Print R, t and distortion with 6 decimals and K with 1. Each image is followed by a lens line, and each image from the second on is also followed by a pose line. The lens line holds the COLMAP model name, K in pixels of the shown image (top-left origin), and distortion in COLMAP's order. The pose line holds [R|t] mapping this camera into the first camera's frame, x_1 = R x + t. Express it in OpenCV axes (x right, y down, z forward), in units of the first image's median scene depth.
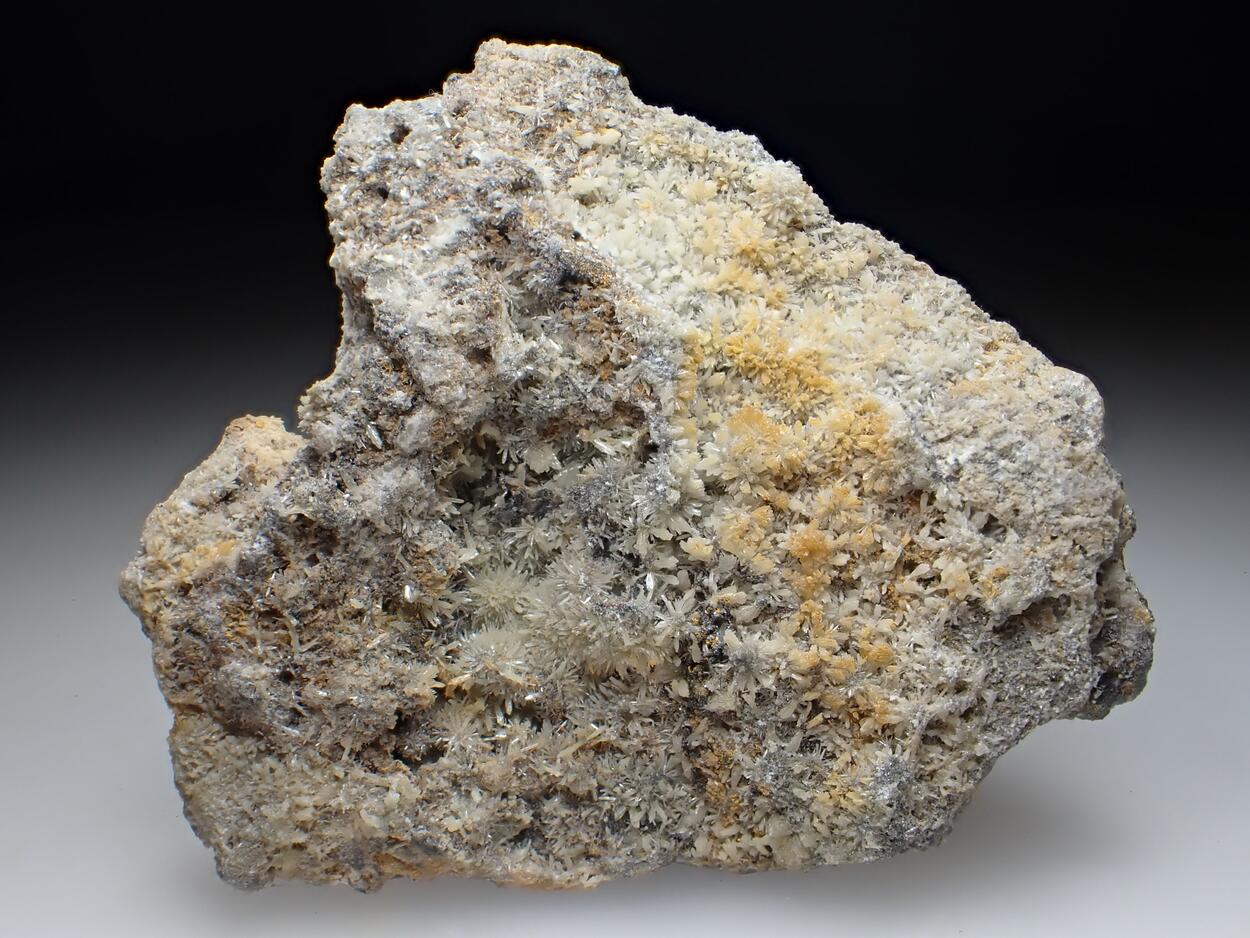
lens RADIAL K [[1390.7, 0, 618.5], [0, 1390.7, 457.7], [0, 0, 1]] dist [-0.081551, 0.000000]
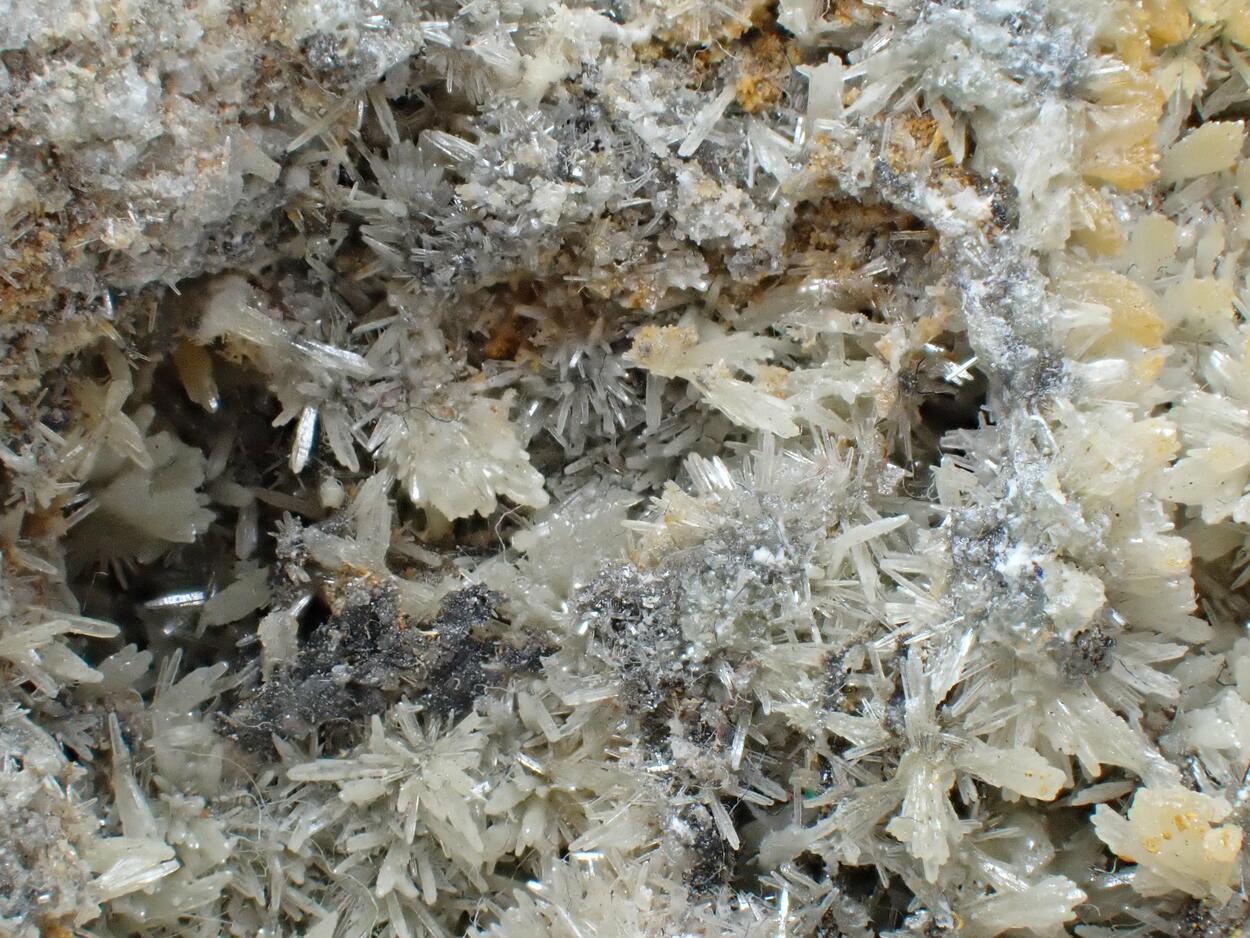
lens RADIAL K [[4115.9, 0, 634.7], [0, 4115.9, 475.7], [0, 0, 1]] dist [-0.010229, 0.000000]
pose [[0.997633, 0.022549, 0.064964, -0.072741], [-0.015154, 0.993576, -0.112152, 0.081103], [-0.067076, 0.110902, 0.991565, 0.333836]]
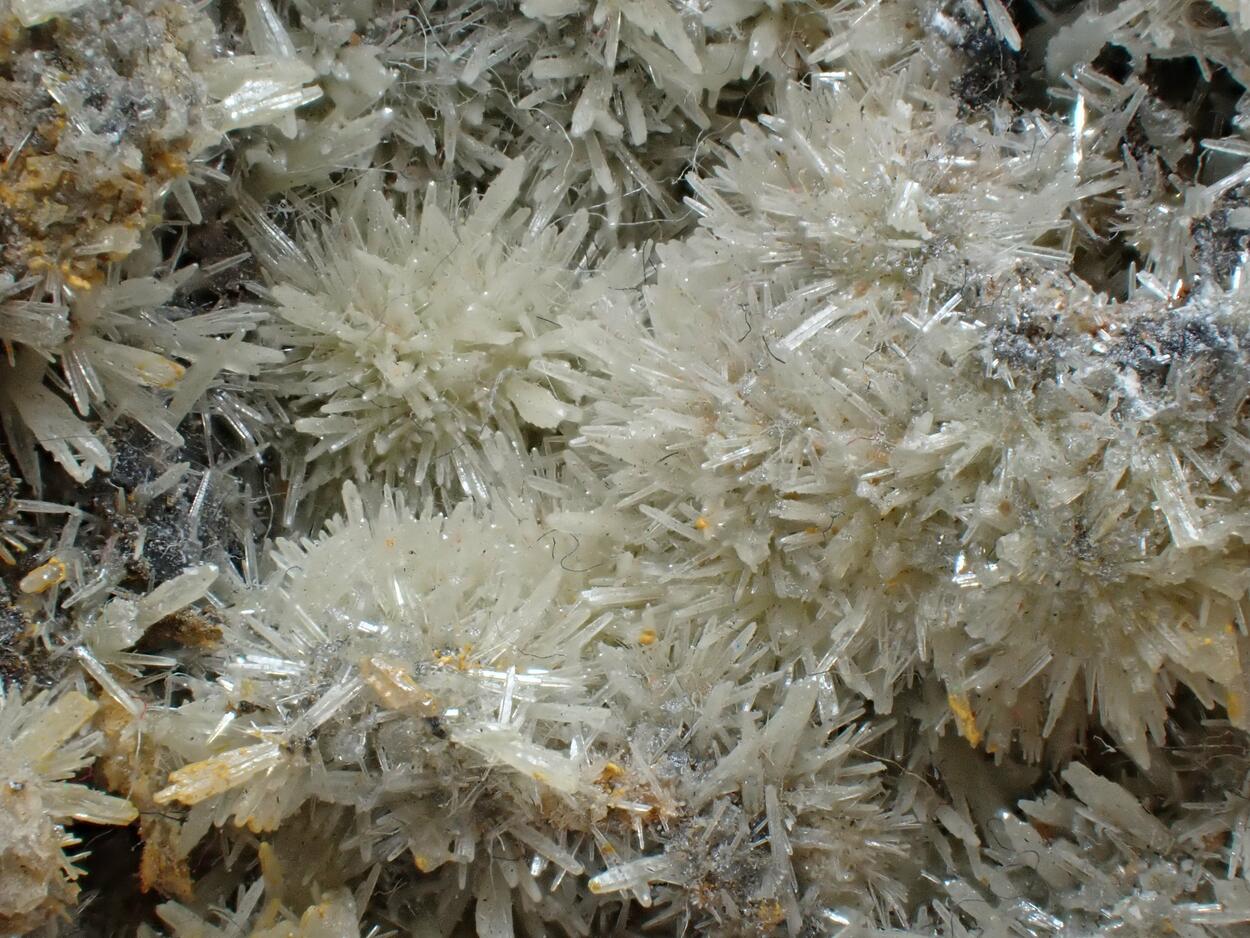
lens RADIAL K [[4115.9, 0, 619.5], [0, 4115.9, 468.3], [0, 0, 1]] dist [-0.010229, 0.000000]
pose [[0.999858, -0.009553, -0.013895, -0.055791], [0.009067, 0.999359, -0.034627, 0.138586], [0.014217, 0.034496, 0.999304, 0.473776]]
